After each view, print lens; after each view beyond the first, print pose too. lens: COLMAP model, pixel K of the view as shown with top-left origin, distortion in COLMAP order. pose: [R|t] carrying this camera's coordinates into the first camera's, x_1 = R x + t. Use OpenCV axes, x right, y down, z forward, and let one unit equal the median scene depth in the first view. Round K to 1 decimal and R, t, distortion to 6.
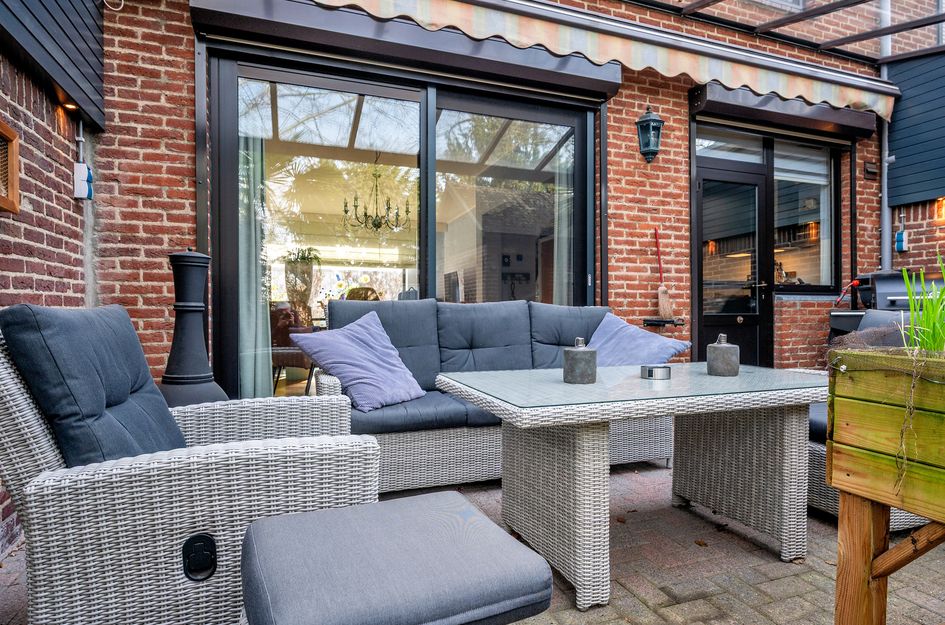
lens RADIAL K [[541.7, 0, 513.3], [0, 541.7, 322.2], [0, 0, 1]] dist [0.002960, -0.003340]
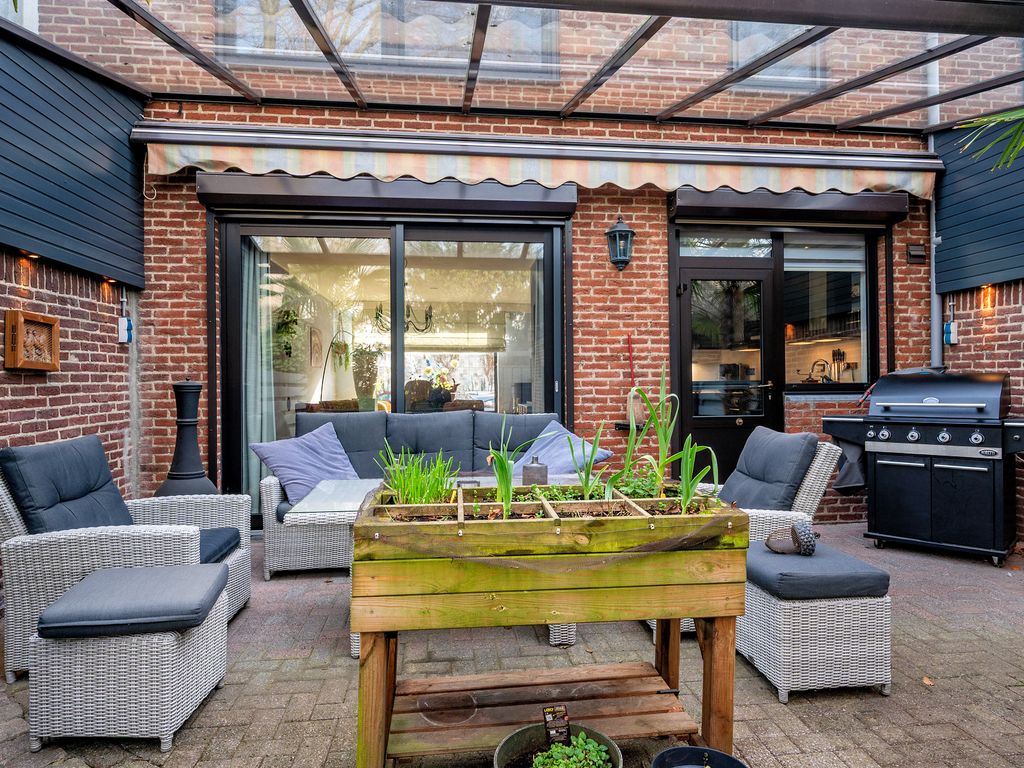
lens RADIAL K [[620.8, 0, 539.9], [0, 620.8, 391.3], [0, 0, 1]] dist [0.001188, -0.004011]
pose [[0.970285, 0.000202, -0.241967, 0.412991], [-0.001290, 0.999990, -0.004338, -0.064739], [0.241963, 0.004521, 0.970275, -0.189235]]
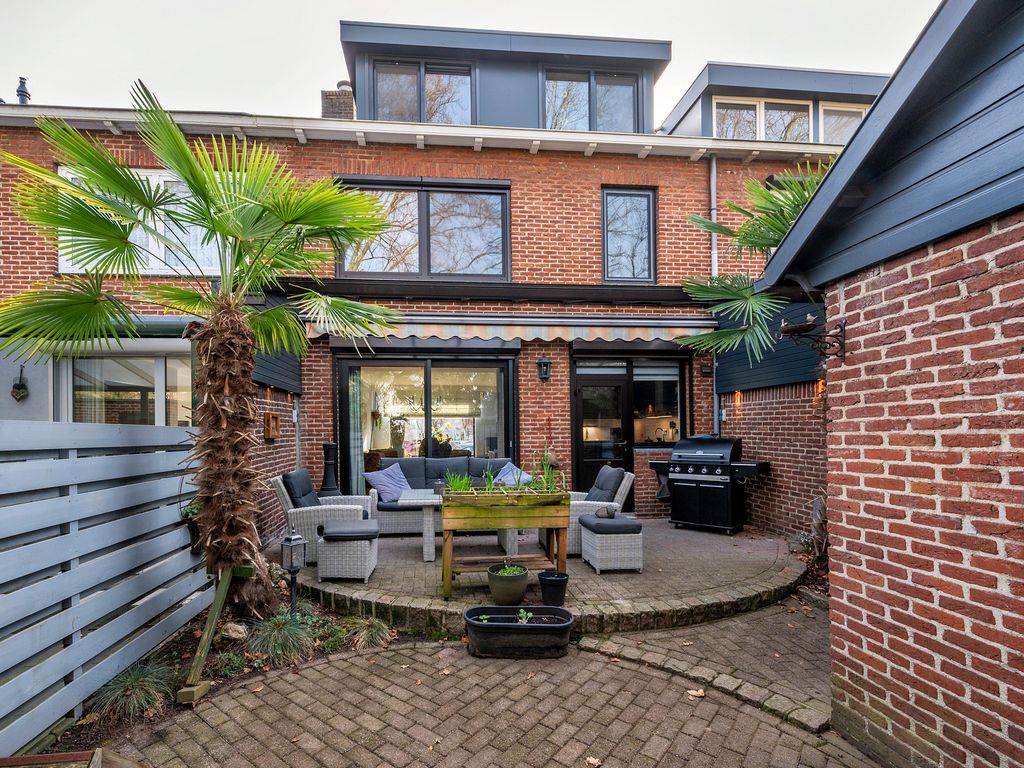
lens RADIAL K [[463.1, 0, 499.5], [0, 463.1, 451.9], [0, 0, 1]] dist [-0.004860, 0.000657]
pose [[0.969205, 0.009837, -0.246060, 0.539660], [-0.003655, 0.999666, 0.025569, -0.094110], [0.246229, -0.023882, 0.968917, -0.700001]]
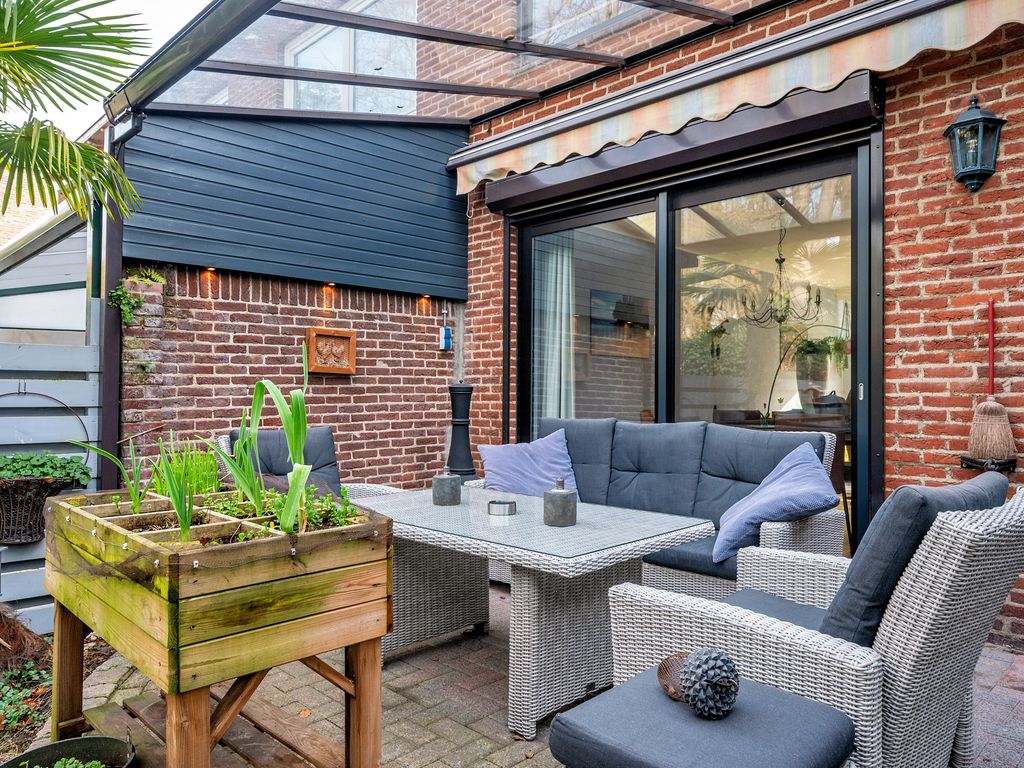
lens RADIAL K [[739.5, 0, 555.1], [0, 739.5, 395.3], [0, 0, 1]] dist [-0.007446, 0.005567]
pose [[0.414594, 0.006560, -0.909983, 0.849198], [-0.021437, 0.999767, -0.002559, -0.064440], [0.909754, 0.020568, 0.414638, 0.271722]]
